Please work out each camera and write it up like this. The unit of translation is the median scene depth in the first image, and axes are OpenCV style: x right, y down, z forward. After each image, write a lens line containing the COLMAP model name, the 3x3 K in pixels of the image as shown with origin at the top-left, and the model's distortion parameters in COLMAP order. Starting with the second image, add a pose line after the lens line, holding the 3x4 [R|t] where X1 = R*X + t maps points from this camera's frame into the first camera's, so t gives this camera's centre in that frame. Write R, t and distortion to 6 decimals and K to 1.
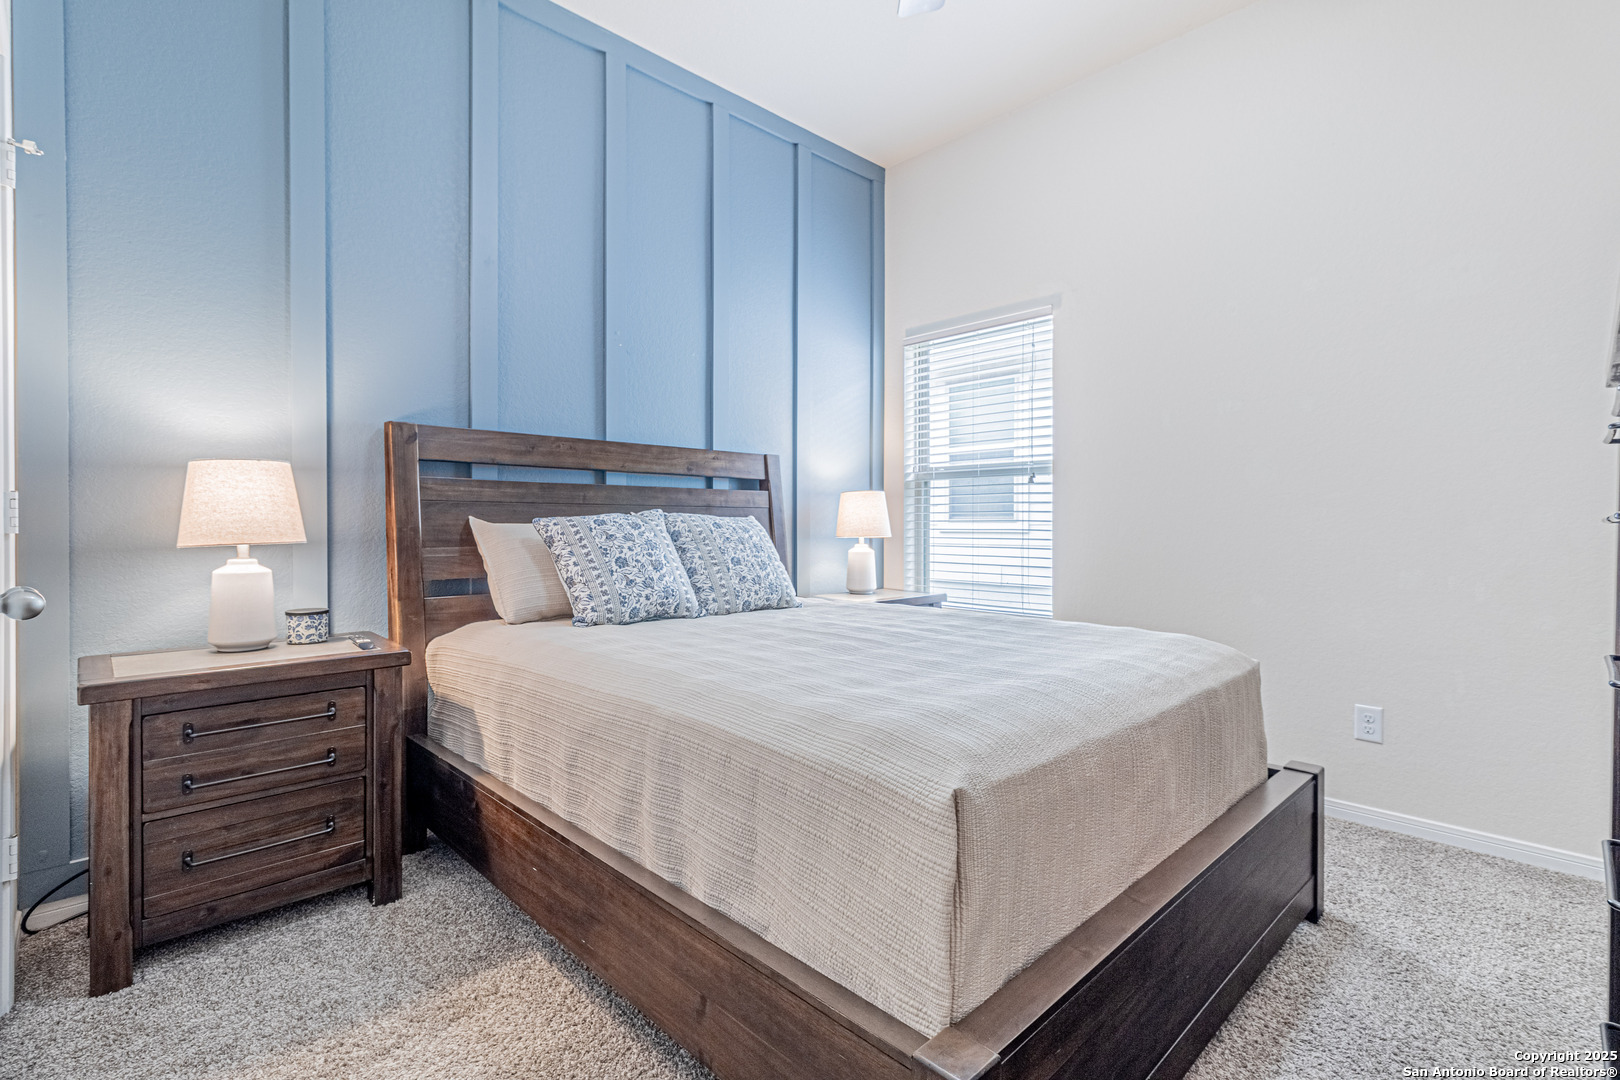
lens RADIAL K [[757.6, 0, 811.1], [0, 757.6, 534.7], [0, 0, 1]] dist [0.008299, -0.000166]
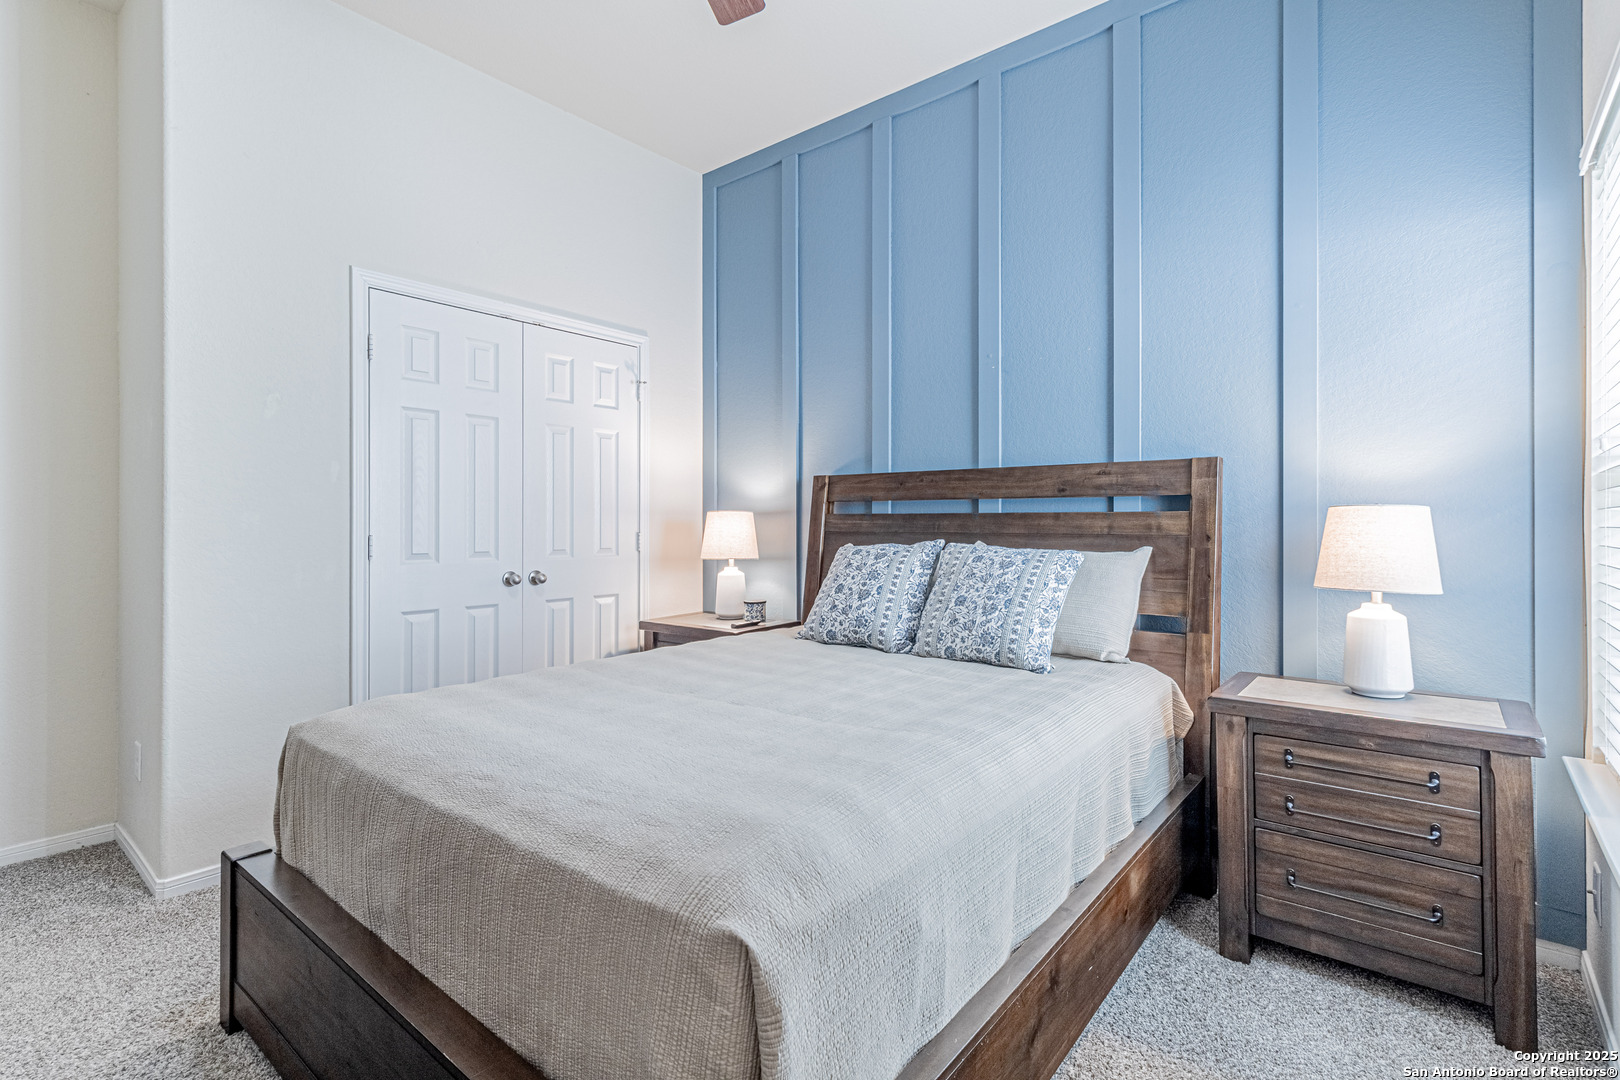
lens RADIAL K [[757.6, 0, 811.3], [0, 757.6, 540.2], [0, 0, 1]] dist [0.008299, -0.000166]
pose [[0.127656, -0.008574, -0.991781, 0.642899], [-0.047182, 0.998778, -0.014708, -0.008724], [0.990696, 0.048672, 0.127096, 0.664990]]
